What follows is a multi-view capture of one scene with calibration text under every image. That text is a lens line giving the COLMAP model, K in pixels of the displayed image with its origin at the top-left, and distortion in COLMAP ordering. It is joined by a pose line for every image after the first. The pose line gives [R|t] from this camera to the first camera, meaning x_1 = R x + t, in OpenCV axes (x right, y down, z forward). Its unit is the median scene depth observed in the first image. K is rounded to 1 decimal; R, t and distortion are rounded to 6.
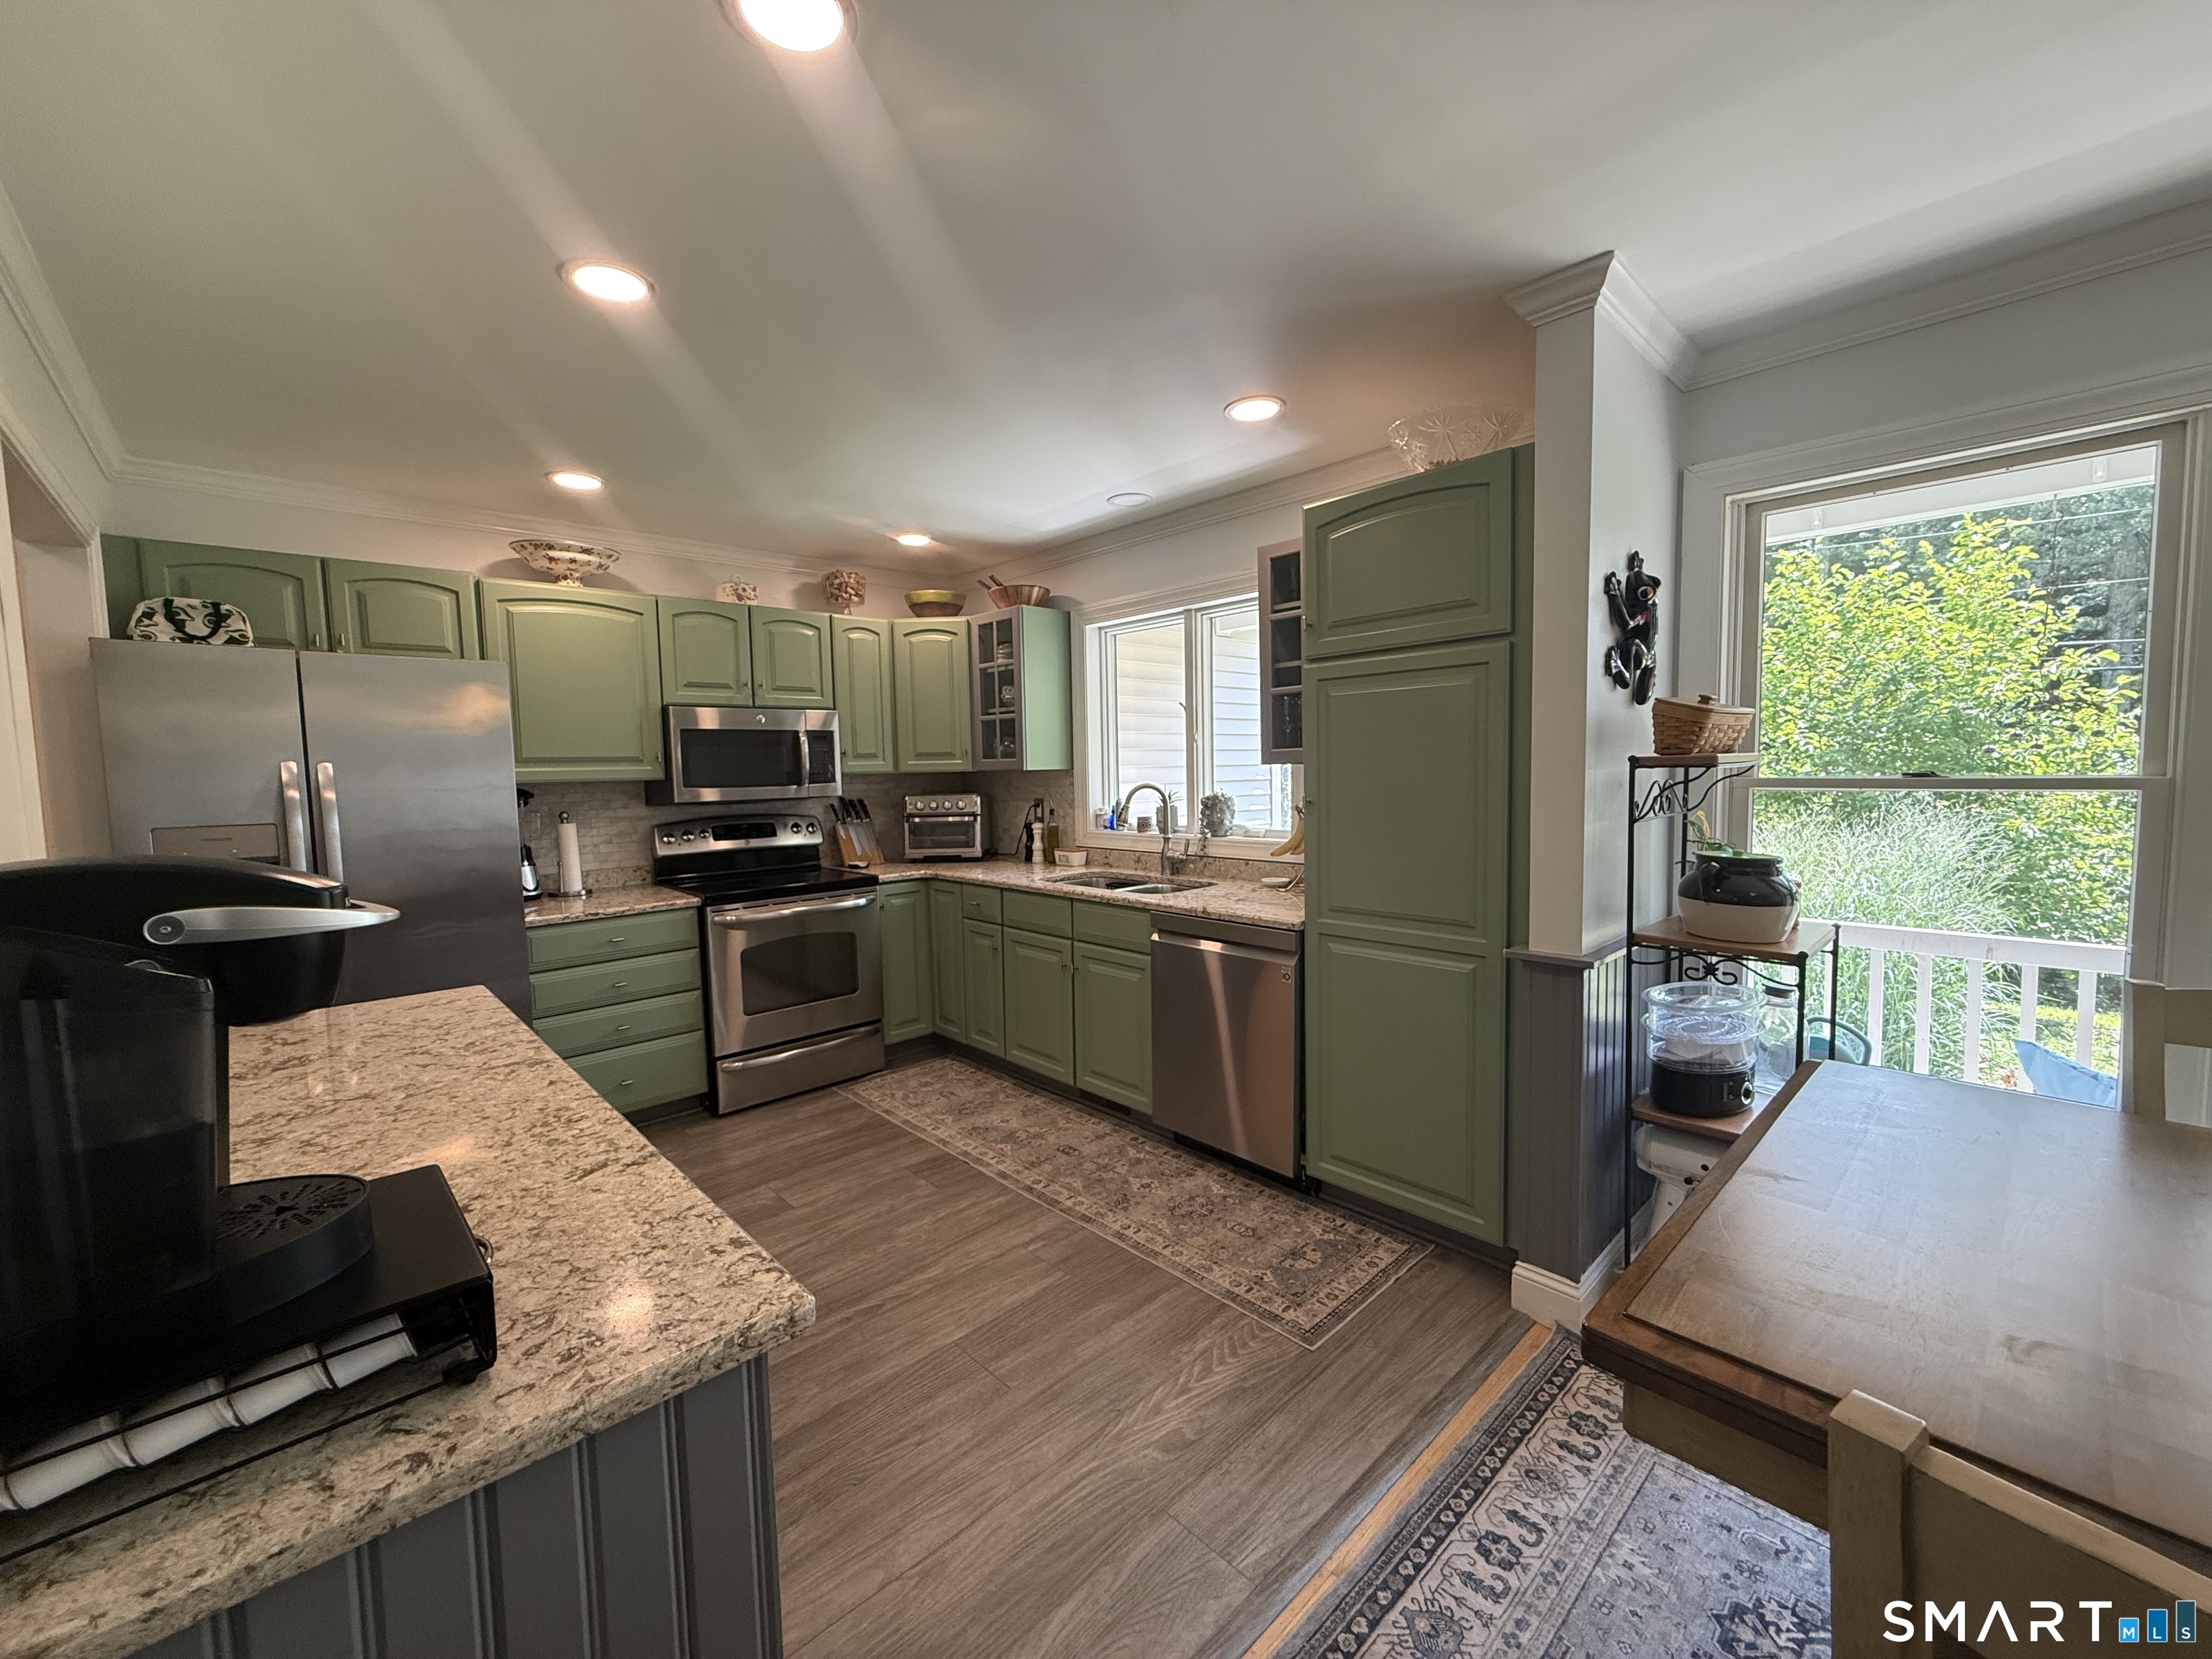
lens RADIAL K [[881.2, 0, 1103.3], [0, 881.2, 830.3], [0, 0, 1]] dist [0.001661, -0.000430]
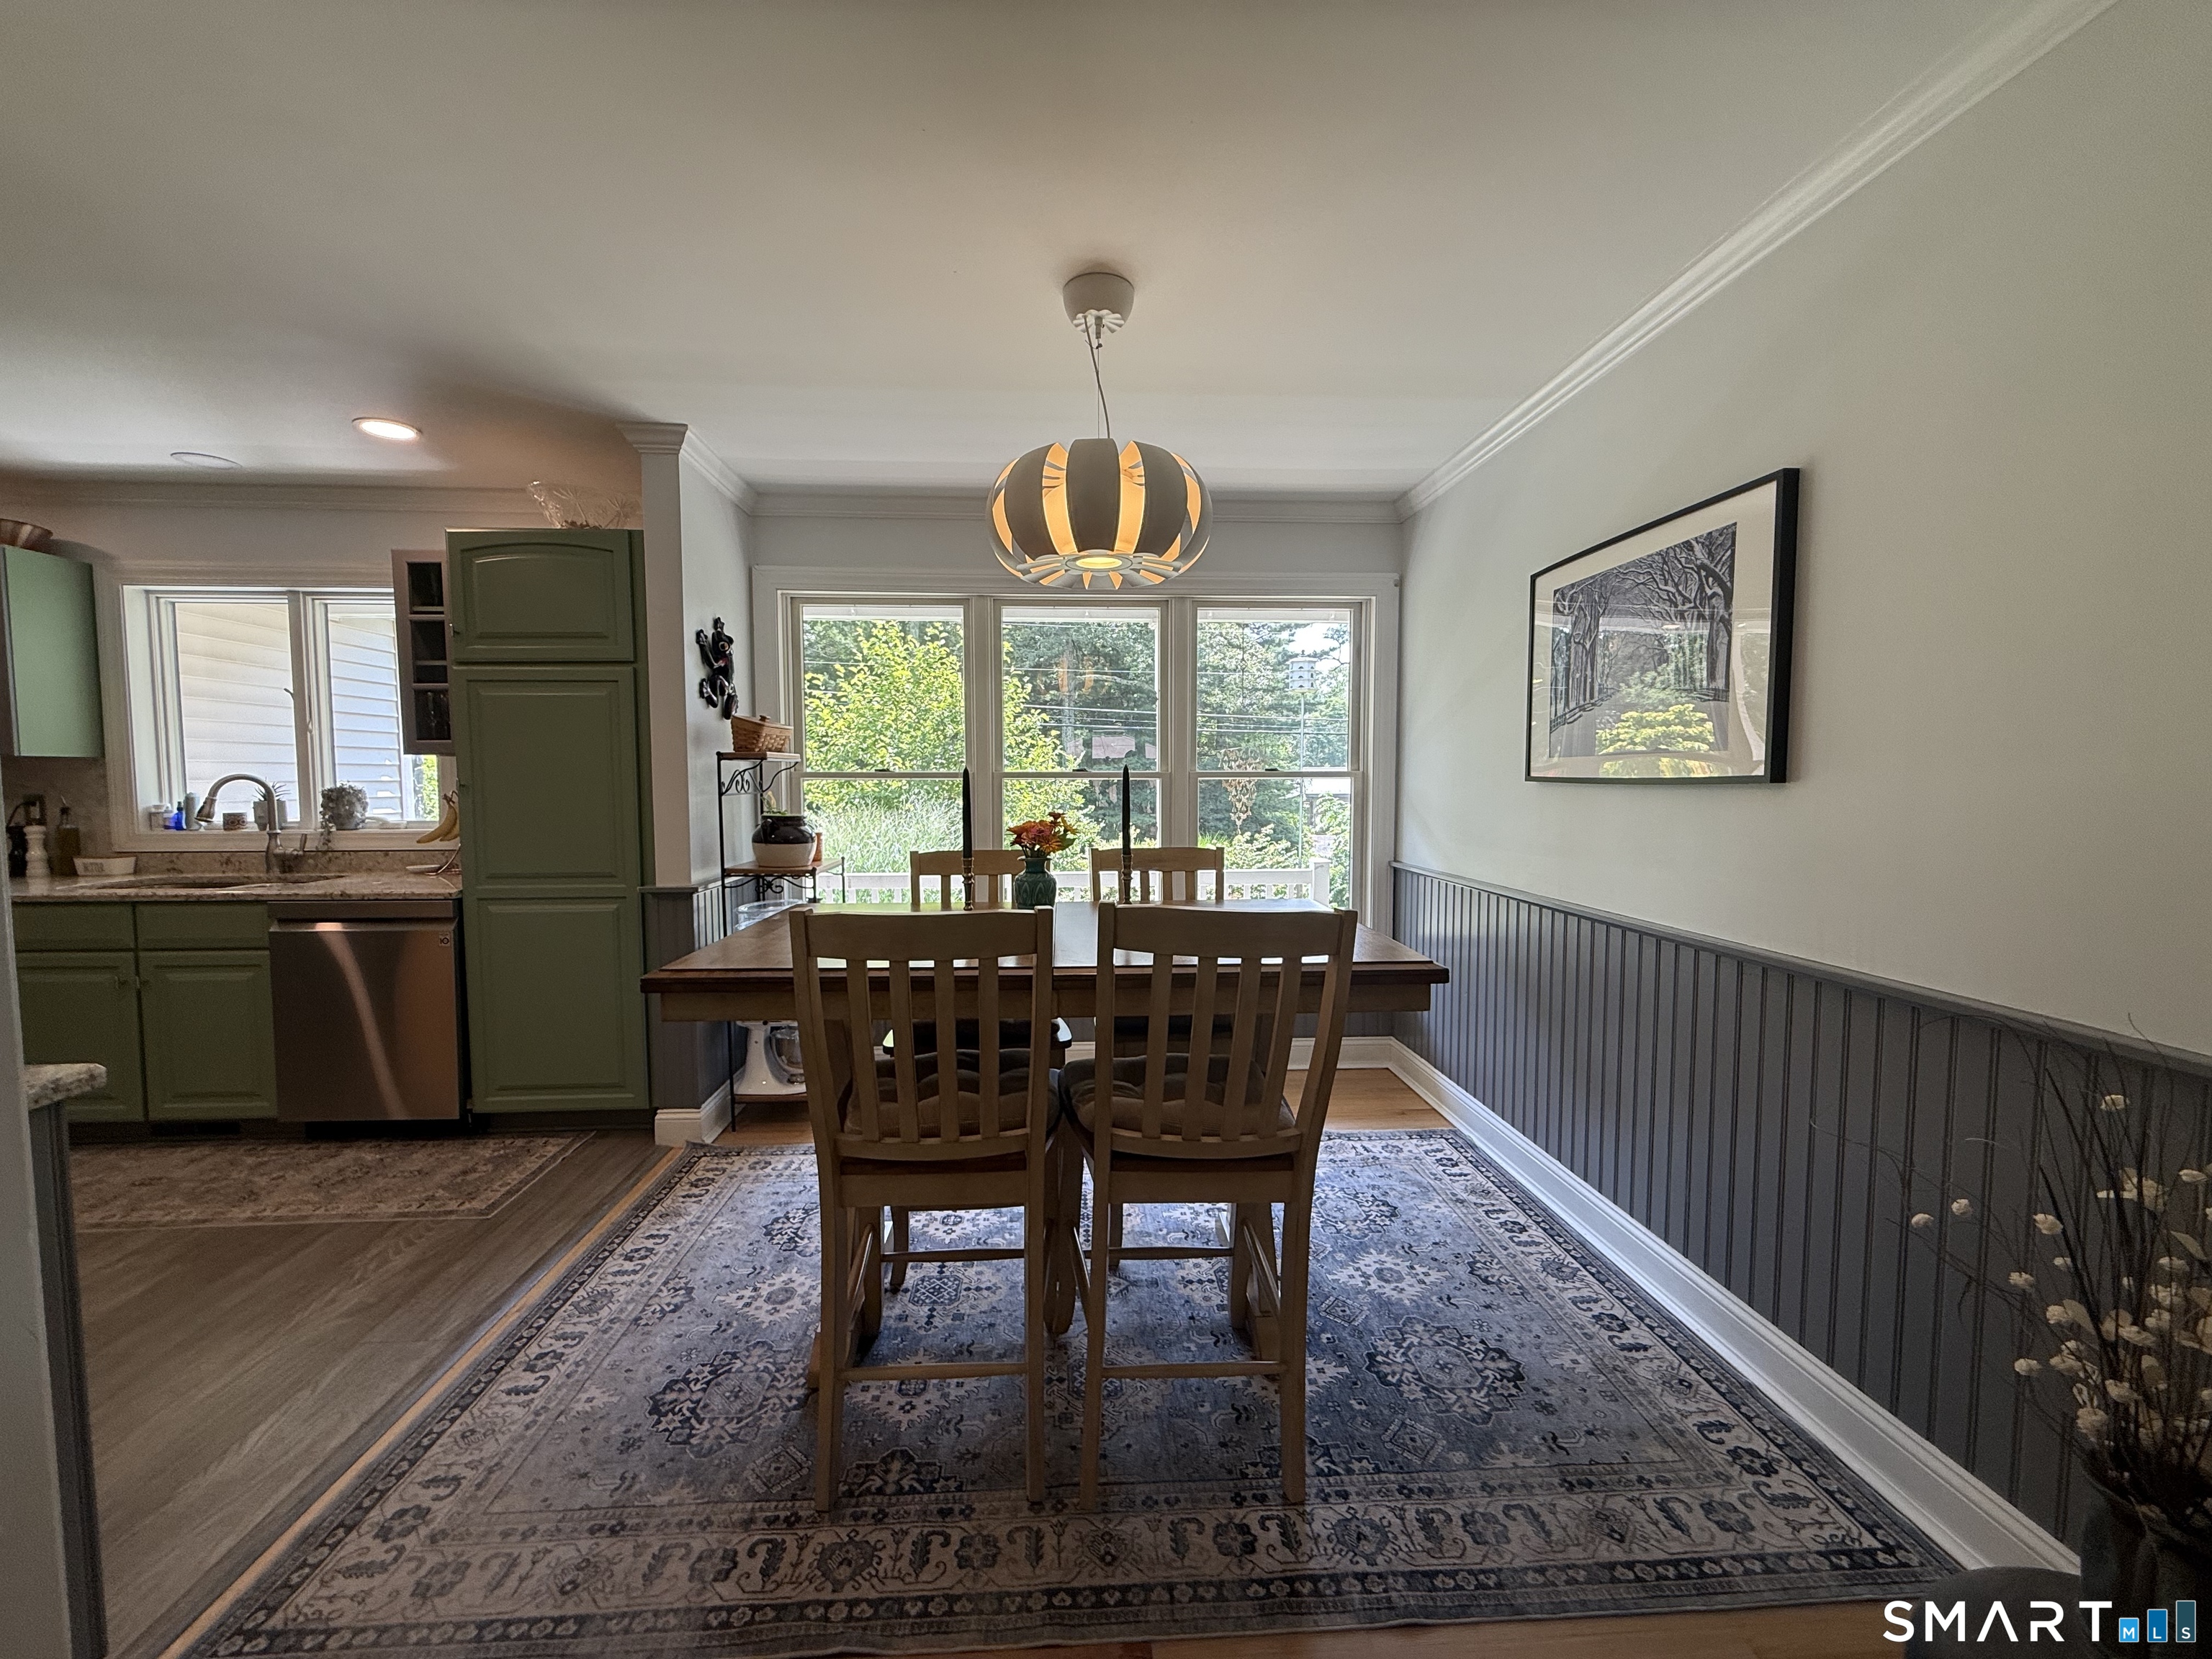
lens RADIAL K [[881.2, 0, 1103.9], [0, 881.2, 830.5], [0, 0, 1]] dist [0.001661, -0.000430]
pose [[0.640406, -0.026928, 0.767565, -0.095503], [0.043708, 0.999043, -0.001419, 0.053404], [-0.766792, 0.034457, 0.640970, -0.311598]]
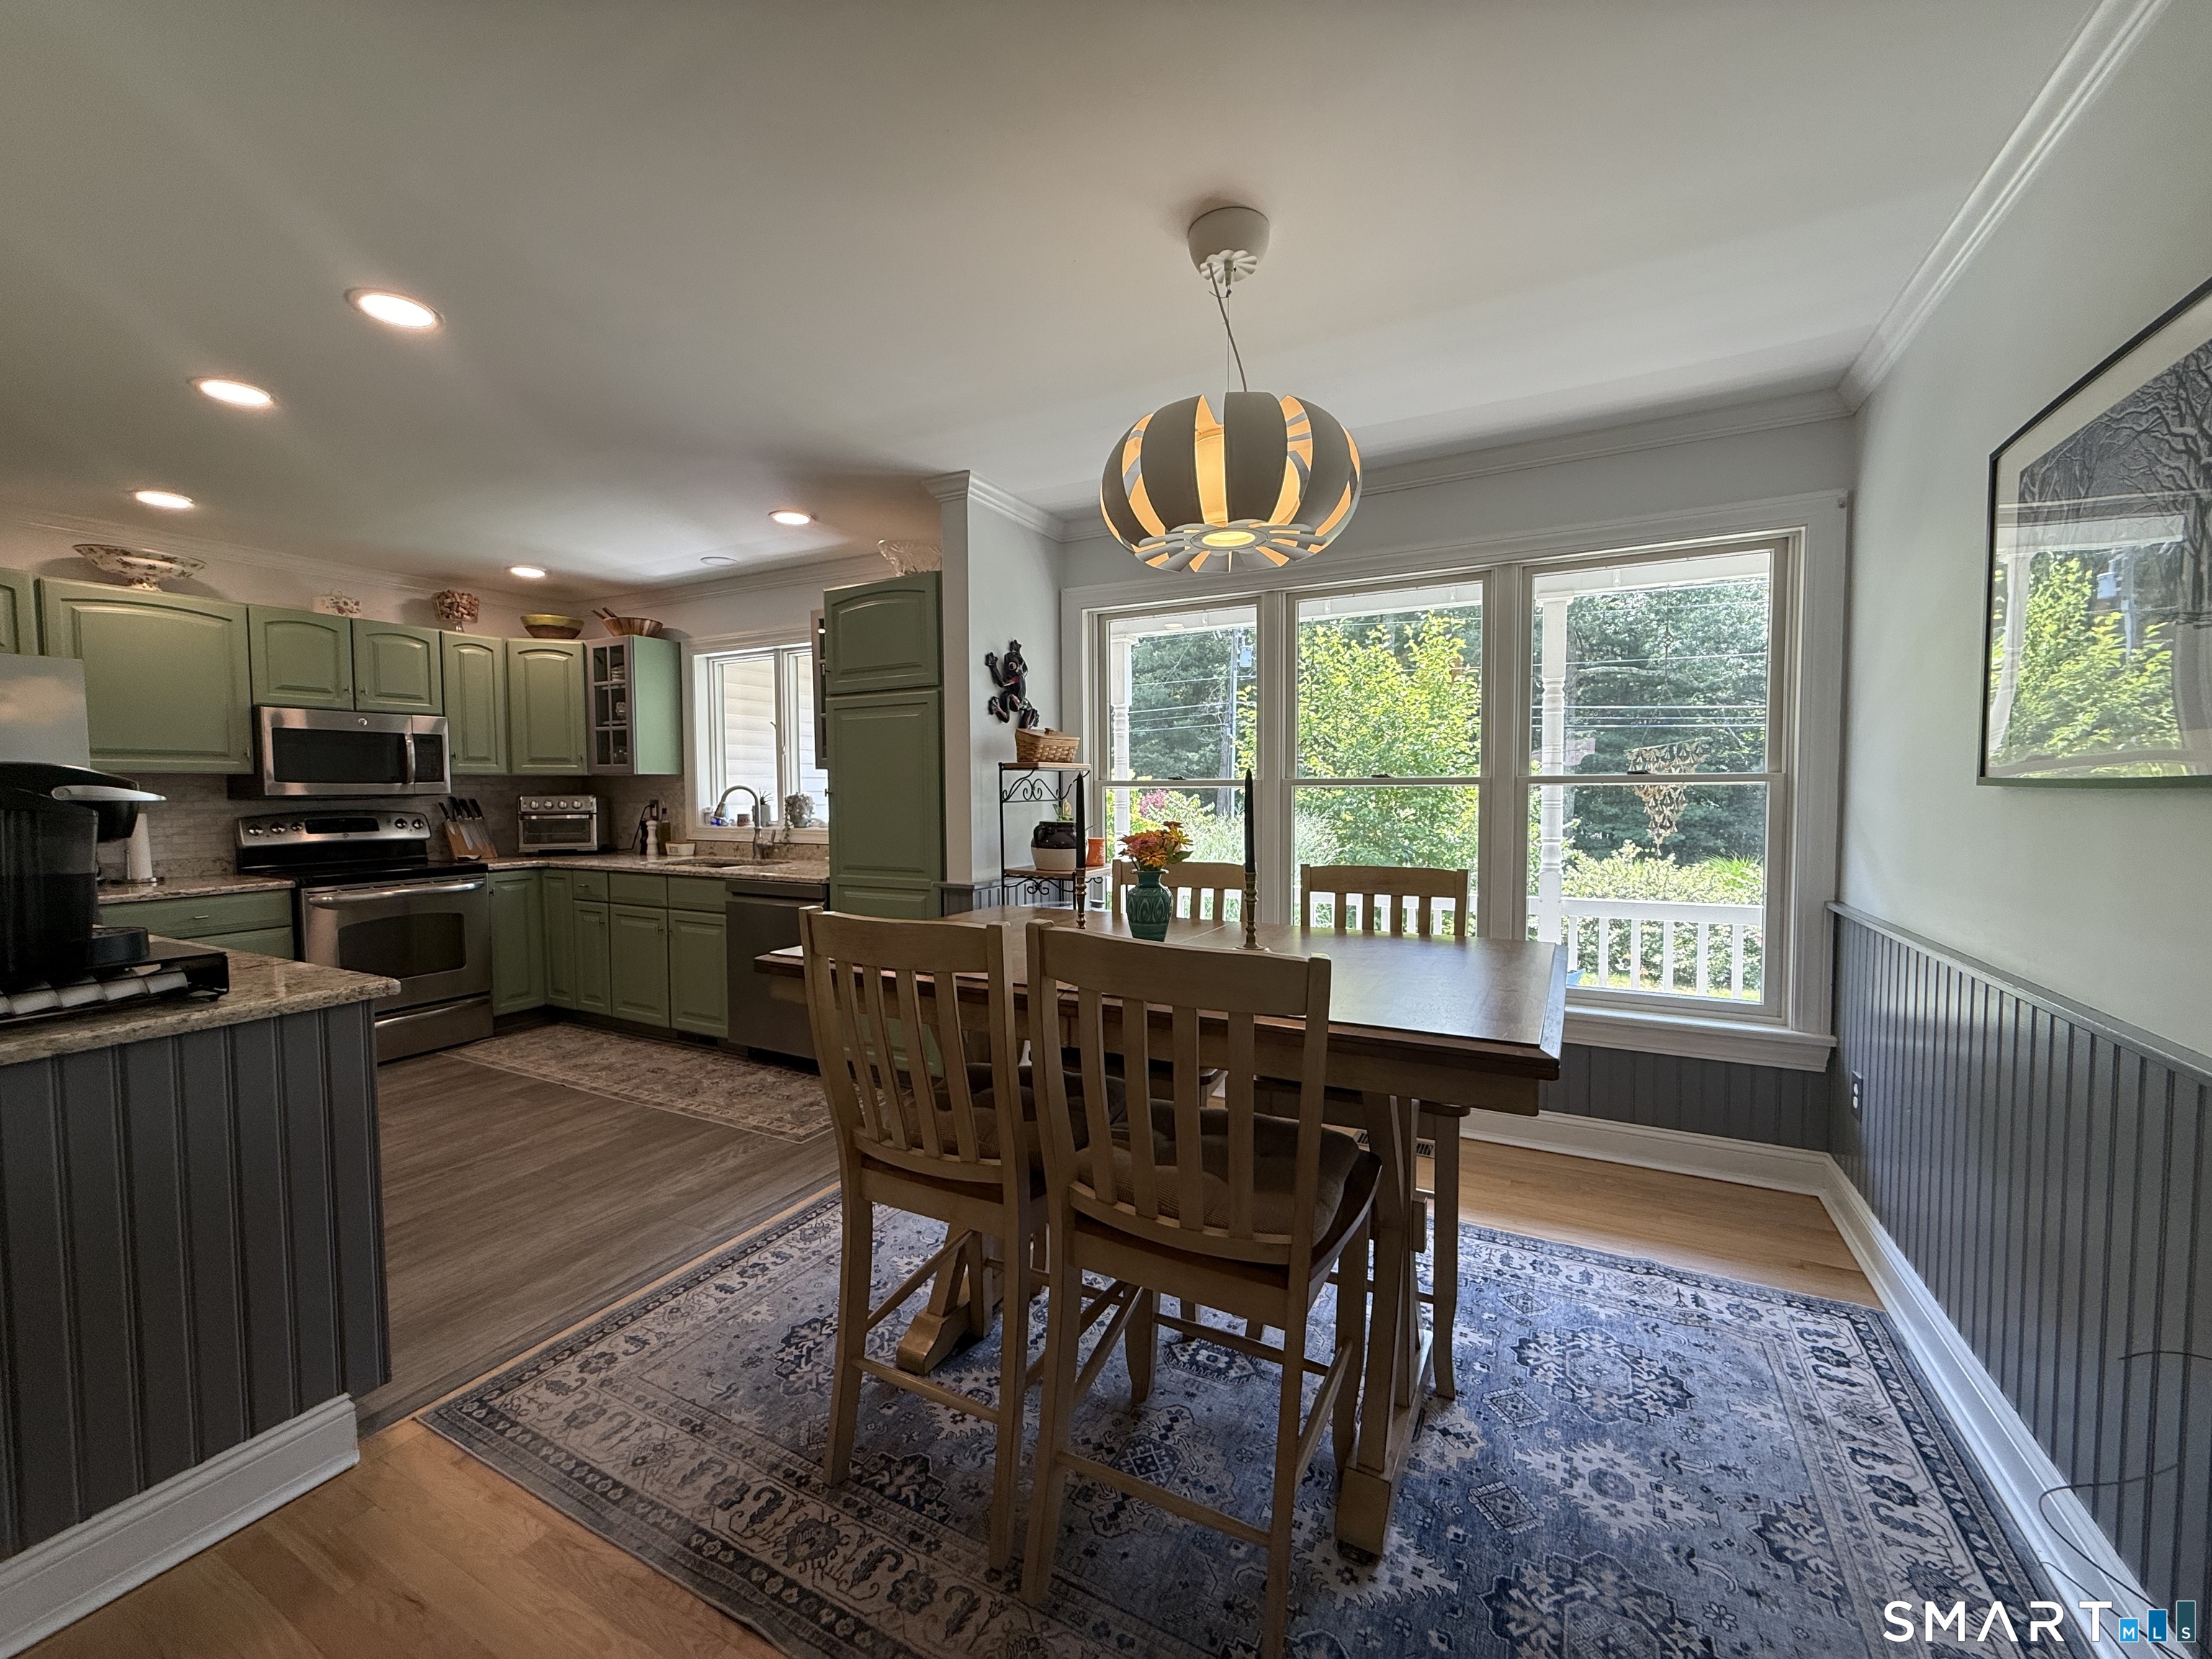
lens RADIAL K [[881.2, 0, 1102.8], [0, 881.2, 831.1], [0, 0, 1]] dist [0.001661, -0.000430]
pose [[0.944990, -0.000629, 0.327098, 0.150252], [0.009852, 0.999599, -0.026543, 0.059069], [-0.326950, 0.028305, 0.944618, -0.410150]]
